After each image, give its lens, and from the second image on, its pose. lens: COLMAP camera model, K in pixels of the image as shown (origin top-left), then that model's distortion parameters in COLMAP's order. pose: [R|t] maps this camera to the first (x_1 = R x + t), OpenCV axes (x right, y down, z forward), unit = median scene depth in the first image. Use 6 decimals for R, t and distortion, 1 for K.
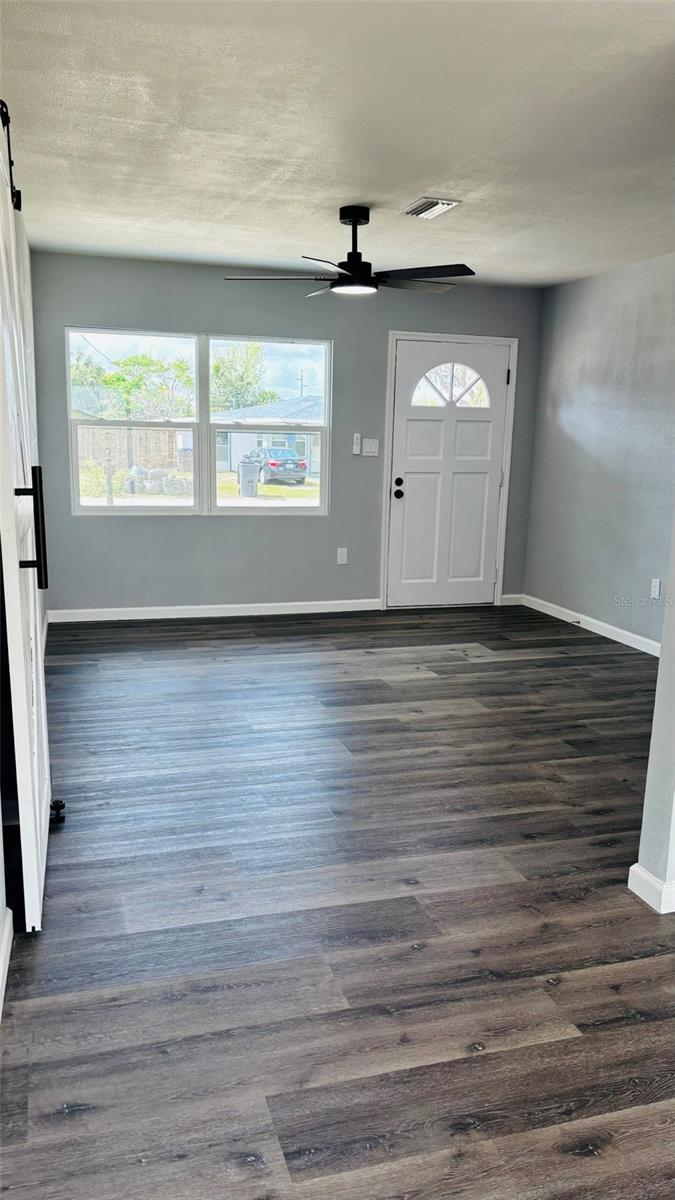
lens RADIAL K [[886.8, 0, 330.7], [0, 886.8, 624.1], [0, 0, 1]] dist [0.052348, -0.003696]
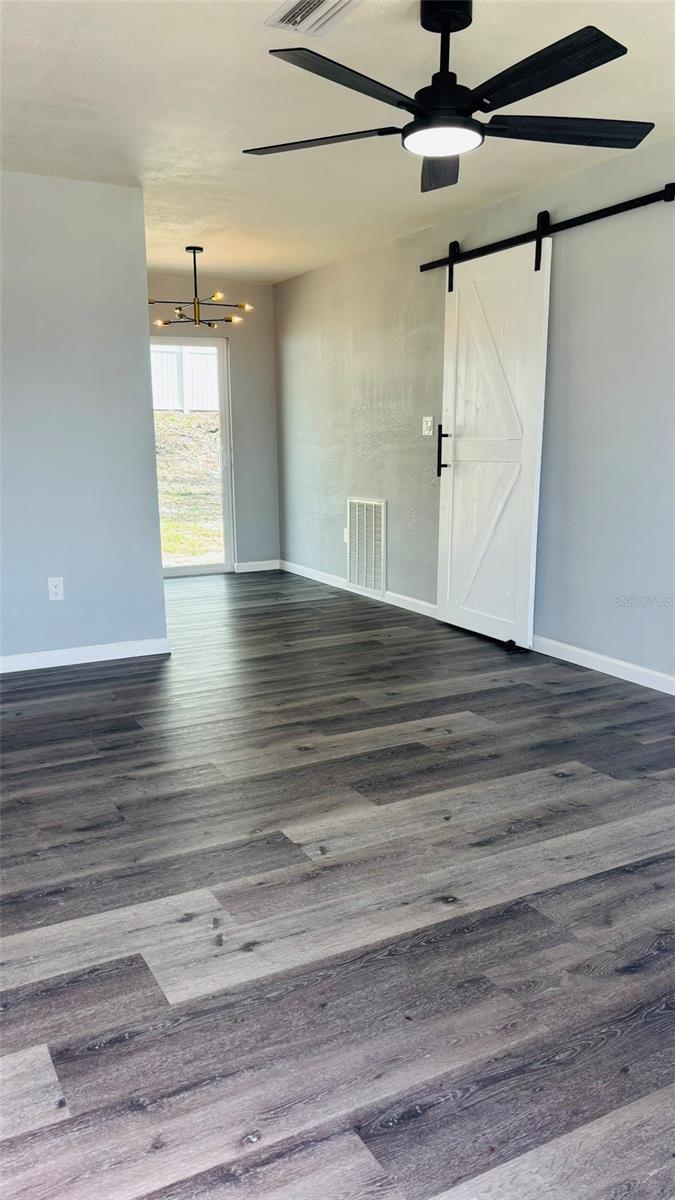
lens RADIAL K [[886.8, 0, 330.7], [0, 886.8, 624.1], [0, 0, 1]] dist [0.052348, -0.003696]
pose [[-0.981298, 0.026338, -0.190683, 0.171562], [-0.054325, 0.912436, 0.405596, -0.249900], [0.184669, 0.408370, -0.893941, 1.284001]]
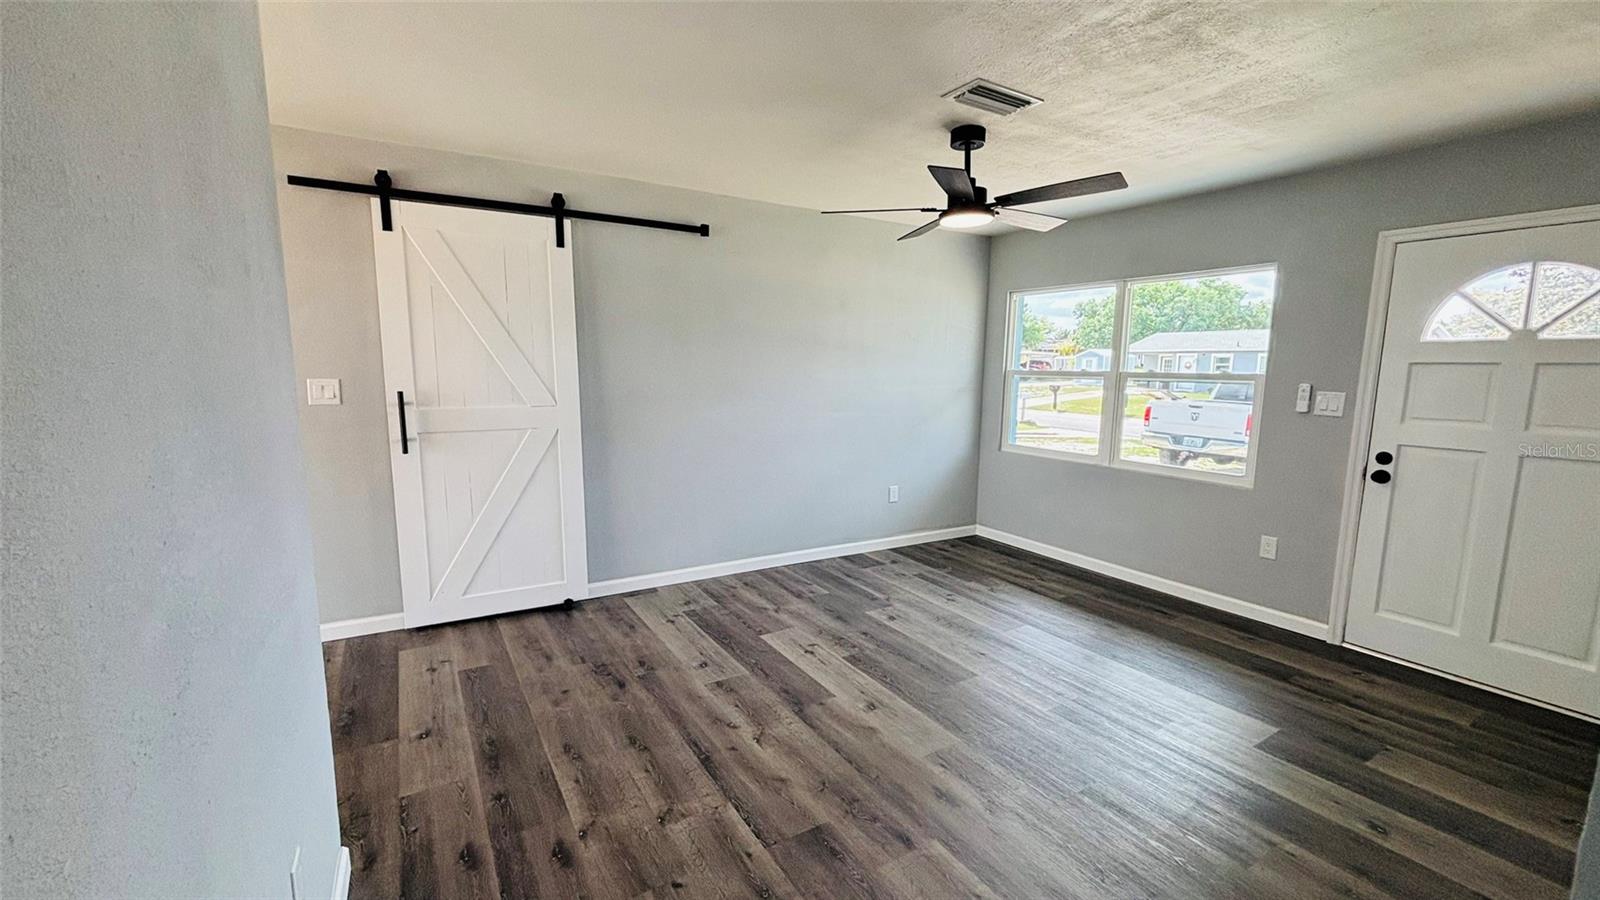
lens RADIAL K [[649.3, 0, 800.0], [0, 649.3, 450.0], [0, 0, 1]] dist [0.003885, -0.000390]
pose [[0.258397, 0.109325, -0.959833, 0.494103], [-0.212797, 0.975612, 0.053835, -0.119896], [0.942310, 0.190339, 0.275360, 0.557543]]
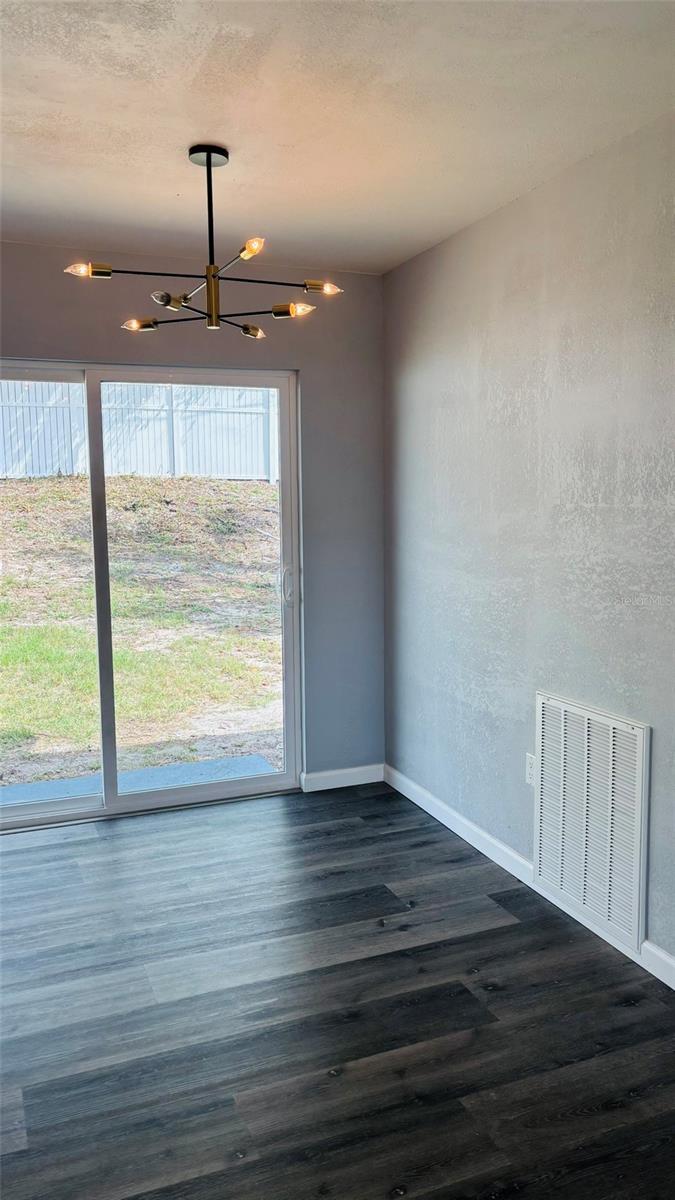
lens RADIAL K [[886.8, 0, 330.7], [0, 886.8, 624.1], [0, 0, 1]] dist [0.052348, -0.003696]
pose [[-0.996469, -0.000327, -0.083964, 0.092187], [-0.029632, 0.937017, 0.348023, -0.152012], [0.078562, 0.349283, -0.933718, 0.648550]]
